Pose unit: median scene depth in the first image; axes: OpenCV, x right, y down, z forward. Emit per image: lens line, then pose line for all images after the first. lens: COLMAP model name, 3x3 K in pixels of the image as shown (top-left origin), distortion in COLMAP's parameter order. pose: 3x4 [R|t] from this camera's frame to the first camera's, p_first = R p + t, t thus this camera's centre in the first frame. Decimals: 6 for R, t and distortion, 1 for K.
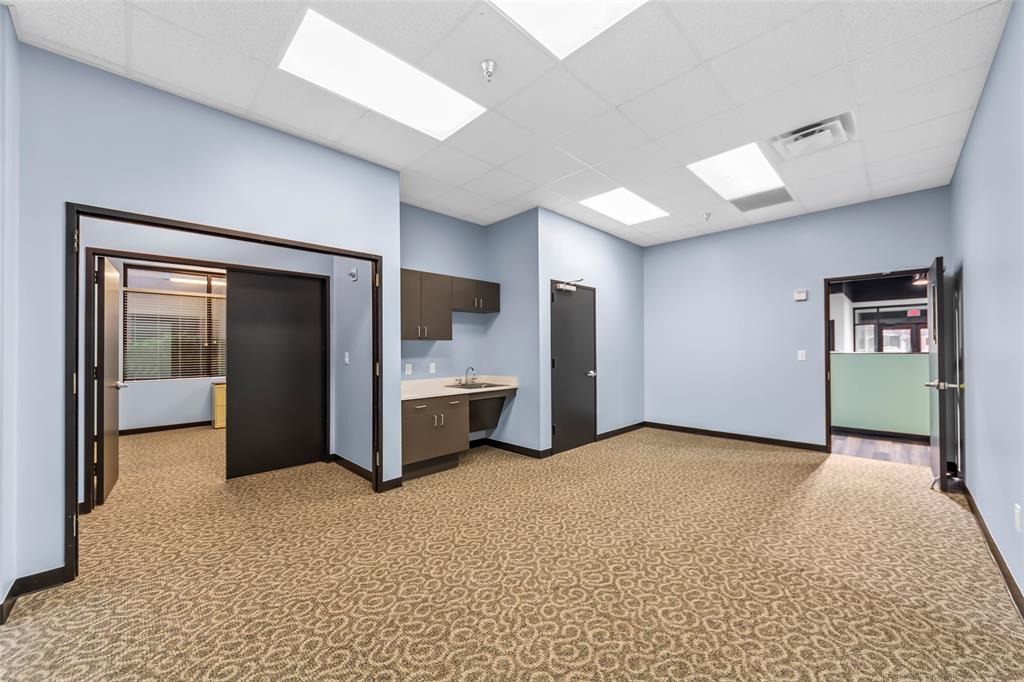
lens RADIAL K [[388.0, 0, 516.4], [0, 388.0, 349.6], [0, 0, 1]] dist [0.000475, 0.000907]
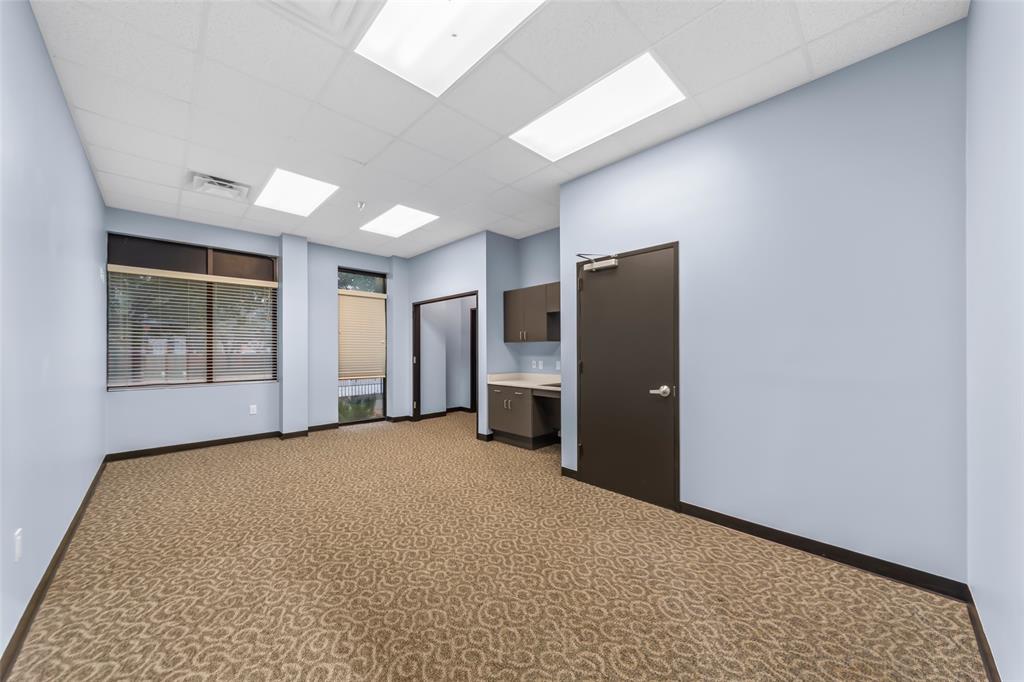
lens RADIAL K [[366.2, 0, 504.1], [0, 366.2, 346.2], [0, 0, 1]] dist [0.001307, 0.001214]
pose [[-0.037525, -0.008624, -0.999258, 0.904949], [0.003772, 0.999954, -0.008772, -0.000557], [0.999289, -0.004099, -0.037490, 0.922941]]
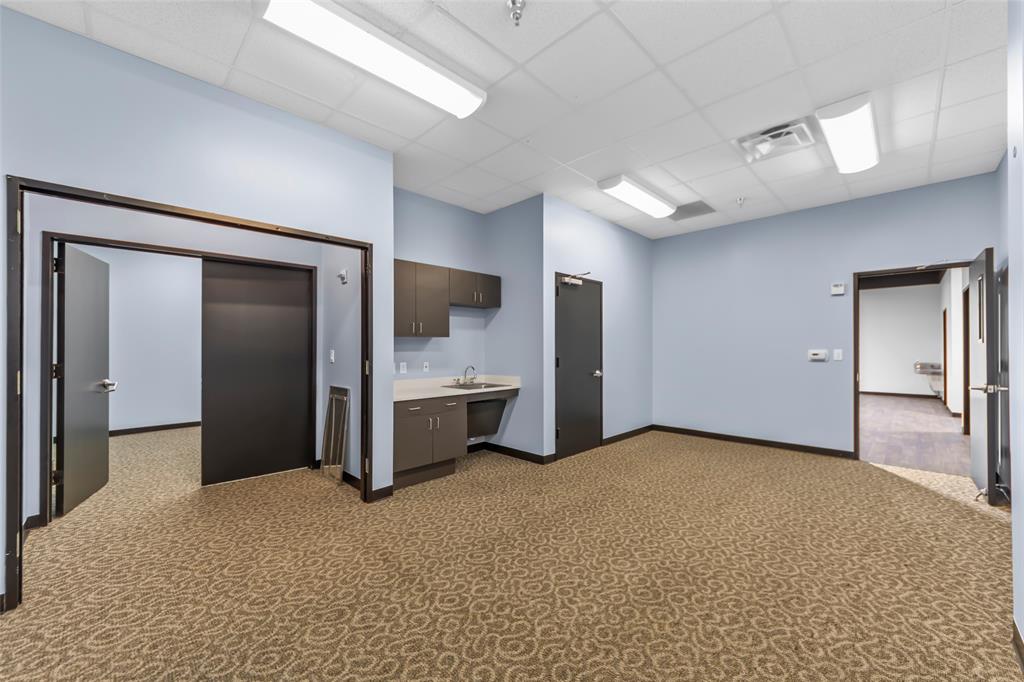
lens RADIAL K [[402.6, 0, 516.6], [0, 402.6, 345.1], [0, 0, 1]] dist [0.003958, 0.001912]
pose [[0.999916, 0.005355, 0.011791, -0.016173], [-0.005275, 0.999963, -0.006843, 0.000970], [-0.011828, 0.006781, 0.999907, 0.036971]]
